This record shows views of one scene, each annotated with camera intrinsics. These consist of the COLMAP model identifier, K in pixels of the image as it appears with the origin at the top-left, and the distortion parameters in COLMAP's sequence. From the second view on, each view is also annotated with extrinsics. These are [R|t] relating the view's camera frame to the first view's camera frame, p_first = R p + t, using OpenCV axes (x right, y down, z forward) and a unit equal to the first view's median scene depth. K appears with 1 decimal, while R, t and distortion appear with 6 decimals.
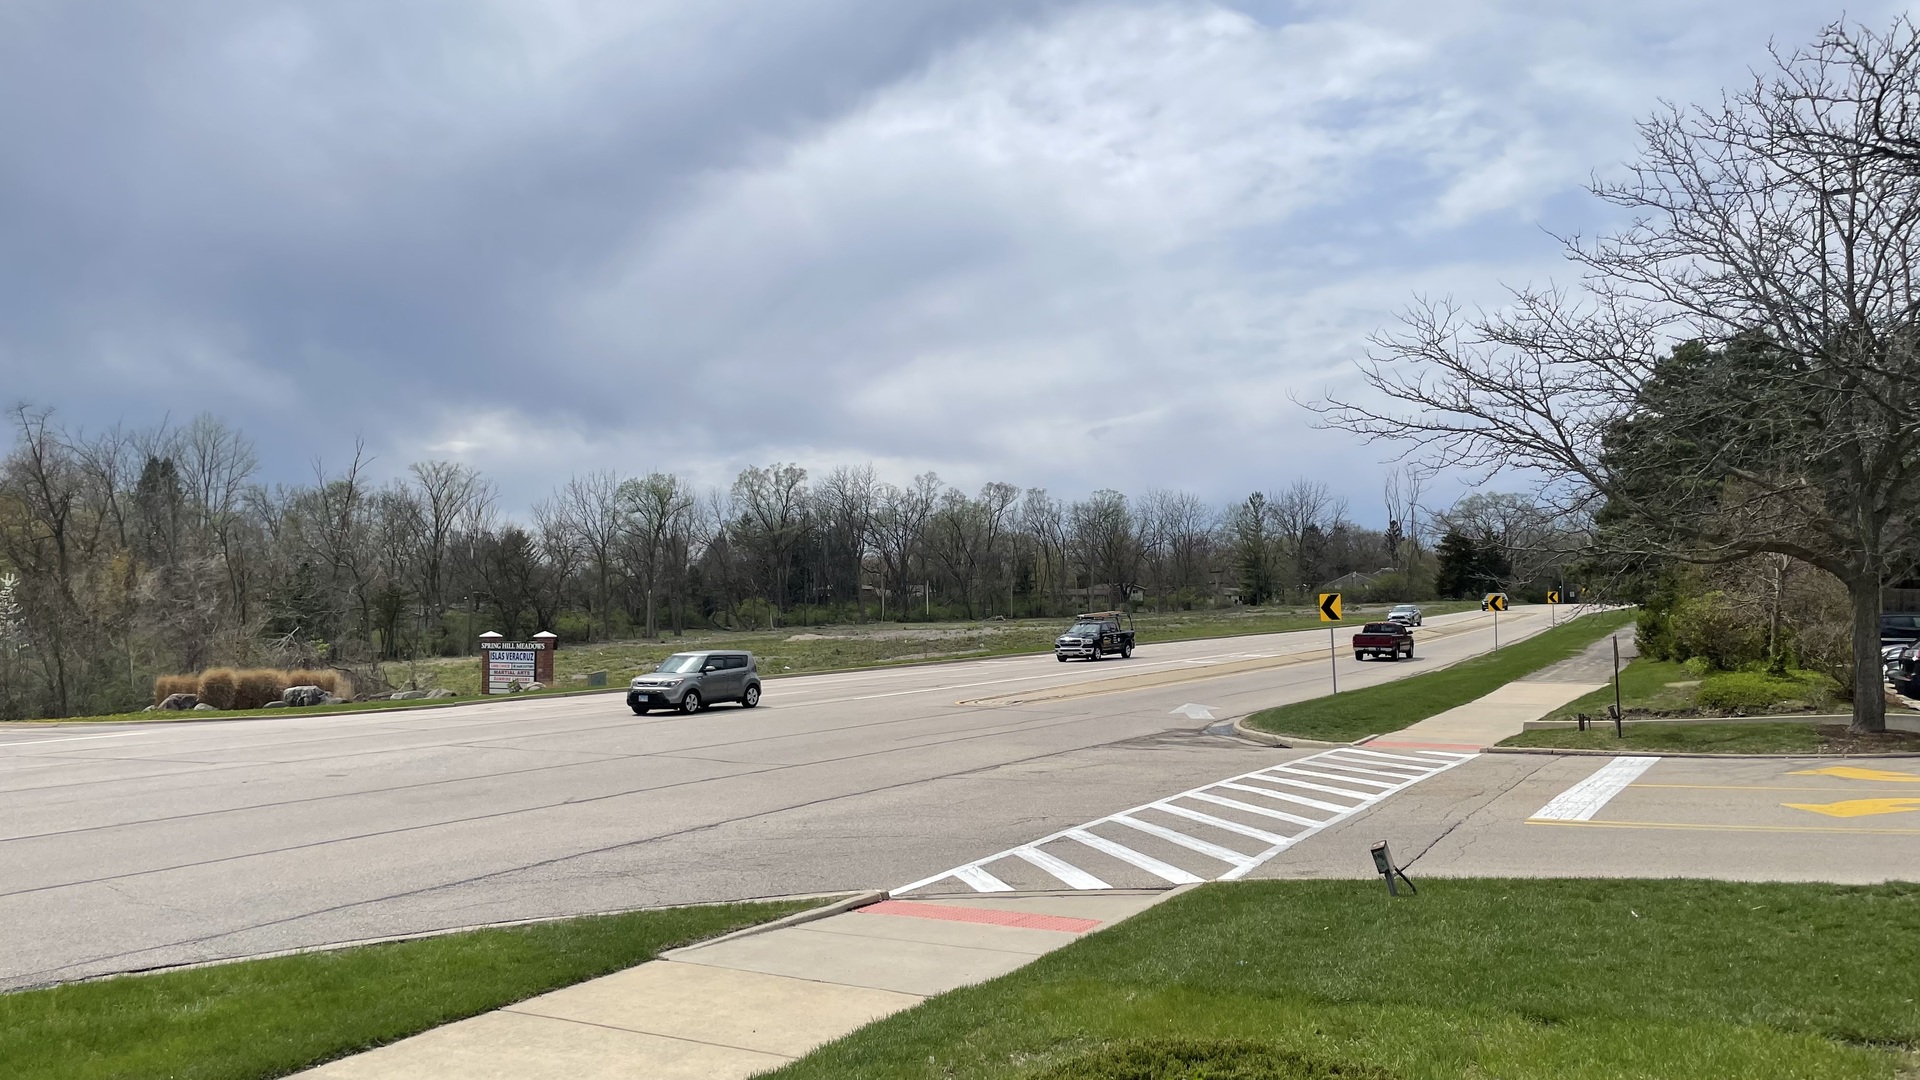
lens RADIAL K [[1537.6, 0, 960.0], [0, 1537.6, 540.0], [0, 0, 1]] dist [-0.000903, -0.000091]
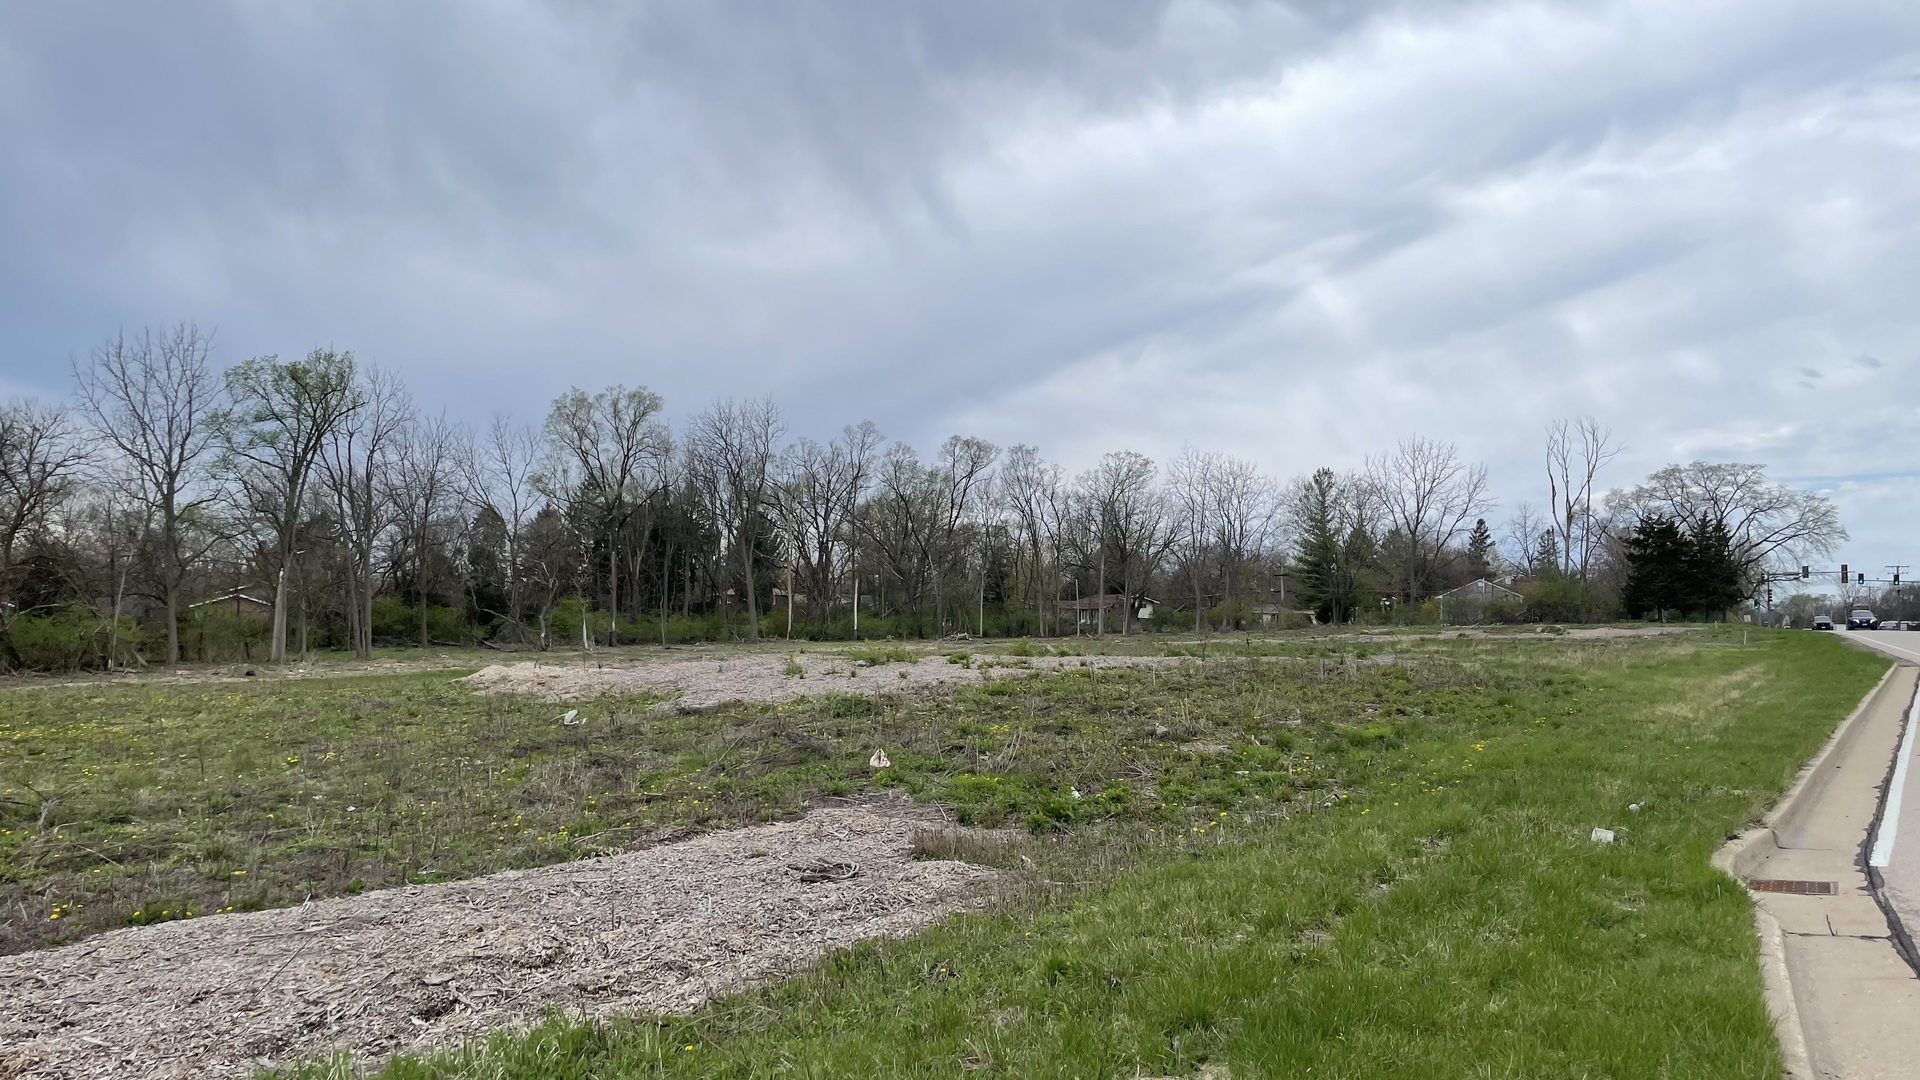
lens RADIAL K [[1537.6, 0, 960.0], [0, 1537.6, 540.0], [0, 0, 1]] dist [-0.000903, -0.000091]
pose [[0.999538, 0.017375, 0.024951, 0.005894], [-0.017112, 0.999796, -0.010717, 0.014985], [-0.025132, 0.010286, 0.999631, 0.322761]]
